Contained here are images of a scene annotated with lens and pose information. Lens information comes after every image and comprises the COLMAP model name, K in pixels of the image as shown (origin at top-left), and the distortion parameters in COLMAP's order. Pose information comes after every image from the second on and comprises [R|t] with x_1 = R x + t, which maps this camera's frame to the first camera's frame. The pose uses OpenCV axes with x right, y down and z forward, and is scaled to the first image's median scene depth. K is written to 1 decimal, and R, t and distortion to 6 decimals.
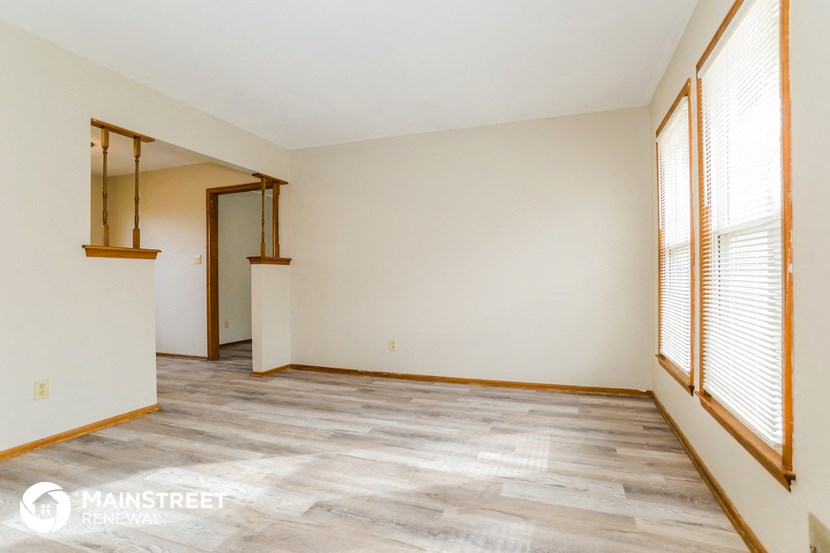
lens RADIAL K [[432.5, 0, 412.3], [0, 432.5, 279.8], [0, 0, 1]] dist [-0.092061, 0.057601]
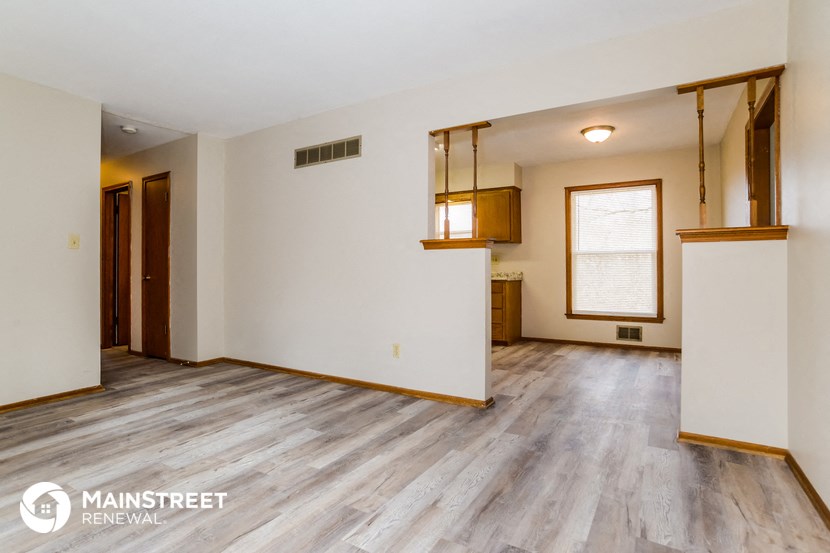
lens RADIAL K [[429.9, 0, 410.3], [0, 429.9, 264.5], [0, 0, 1]] dist [-0.070472, 0.036994]
pose [[-0.190950, -0.003487, -0.981593, 0.414844], [0.002326, 0.999989, -0.004005, -0.008714], [0.981597, -0.003048, -0.190940, 1.161838]]
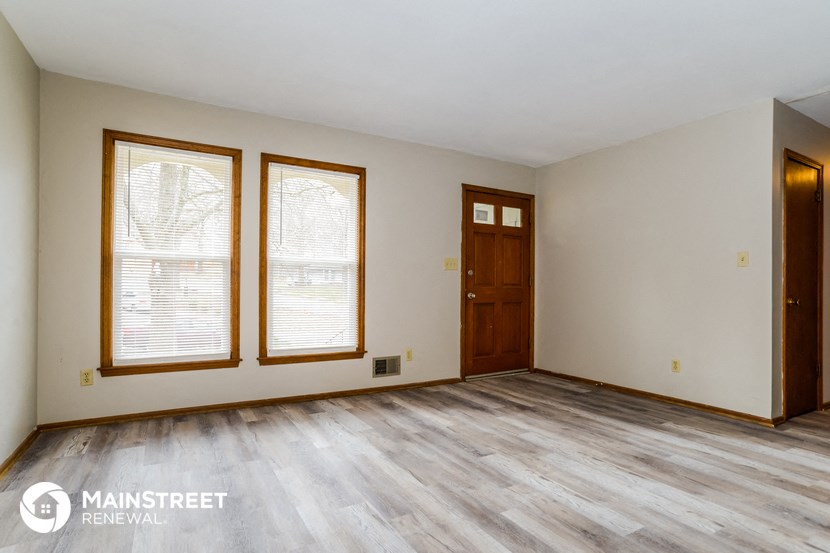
lens RADIAL K [[432.5, 0, 412.3], [0, 432.5, 279.8], [0, 0, 1]] dist [-0.092061, 0.057601]
pose [[-0.772013, 0.006669, 0.635572, -0.616173], [-0.001854, 0.999917, -0.012744, -0.006452], [-0.635604, -0.011017, -0.771936, 1.464009]]
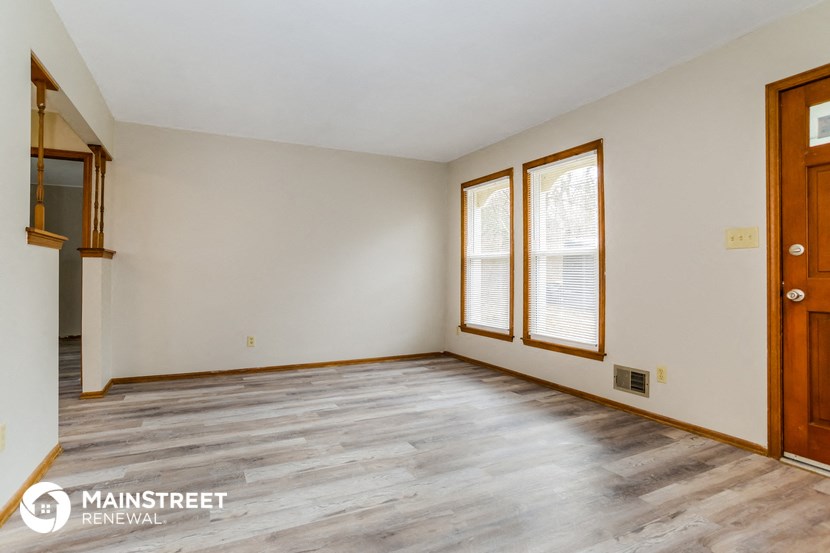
lens RADIAL K [[432.5, 0, 412.3], [0, 432.5, 279.8], [0, 0, 1]] dist [-0.092061, 0.057601]
pose [[0.676433, 0.000421, 0.736504, -0.827631], [-0.002831, 0.999994, 0.002028, 0.002806], [-0.736498, -0.003457, 0.676431, 0.046109]]
